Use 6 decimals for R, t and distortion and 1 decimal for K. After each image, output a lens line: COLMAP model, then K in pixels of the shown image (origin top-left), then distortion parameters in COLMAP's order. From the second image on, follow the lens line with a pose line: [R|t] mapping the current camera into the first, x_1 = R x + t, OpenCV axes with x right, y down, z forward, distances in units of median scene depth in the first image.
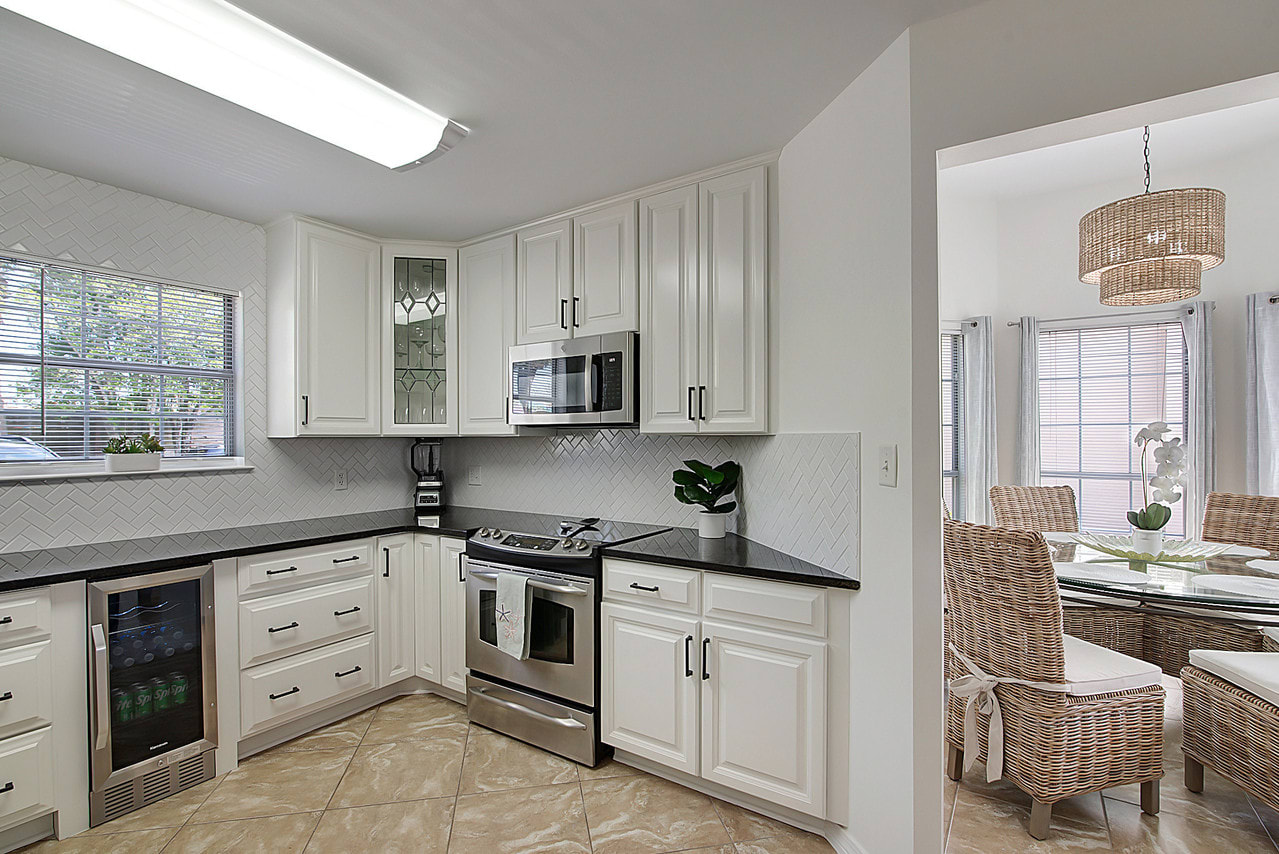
lens RADIAL K [[598.7, 0, 630.8], [0, 598.7, 432.4], [0, 0, 1]] dist [-0.026067, -0.001889]
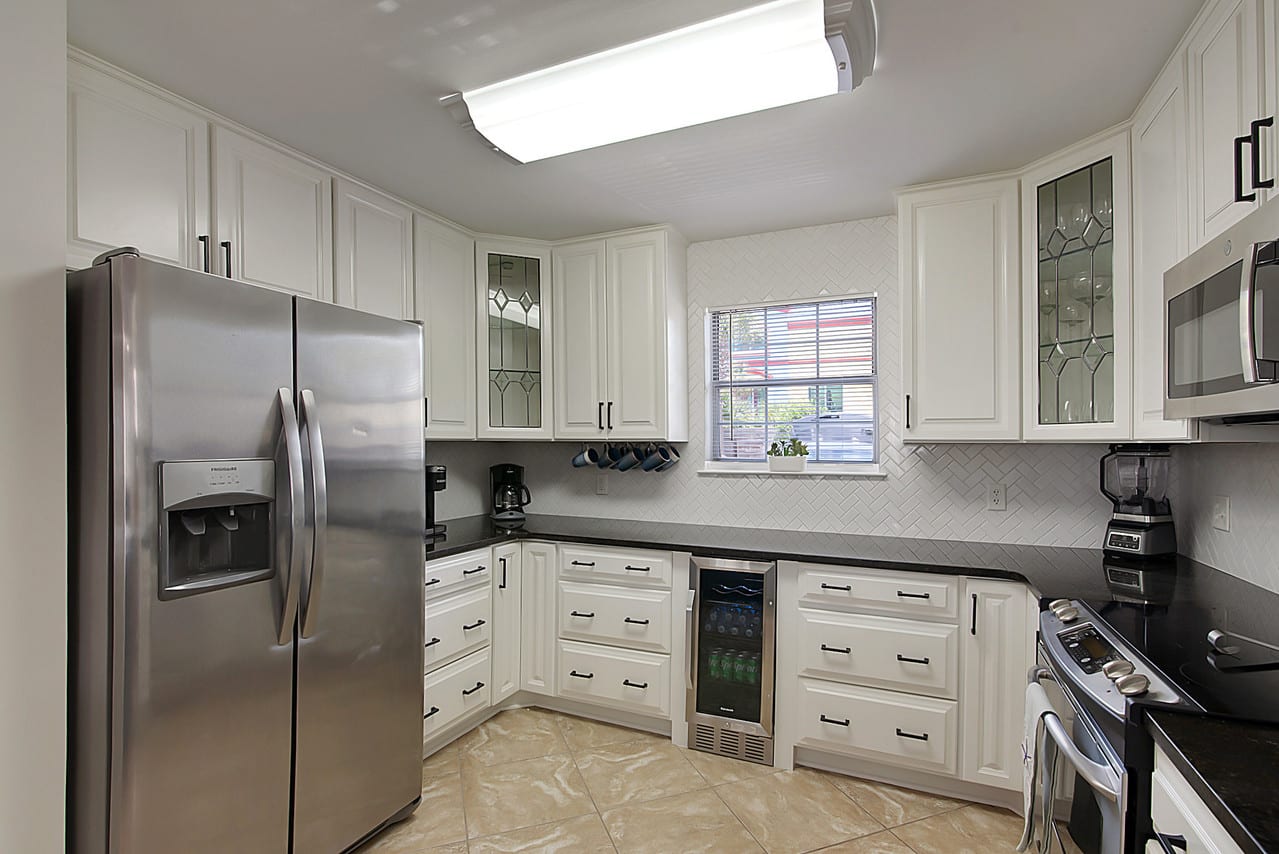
lens RADIAL K [[598.7, 0, 635.1], [0, 598.7, 435.9], [0, 0, 1]] dist [-0.026067, -0.001889]
pose [[0.146564, -0.007440, -0.989173, 0.292150], [0.003712, 0.999969, -0.006971, 0.003356], [0.989194, -0.002650, 0.146587, 0.569113]]
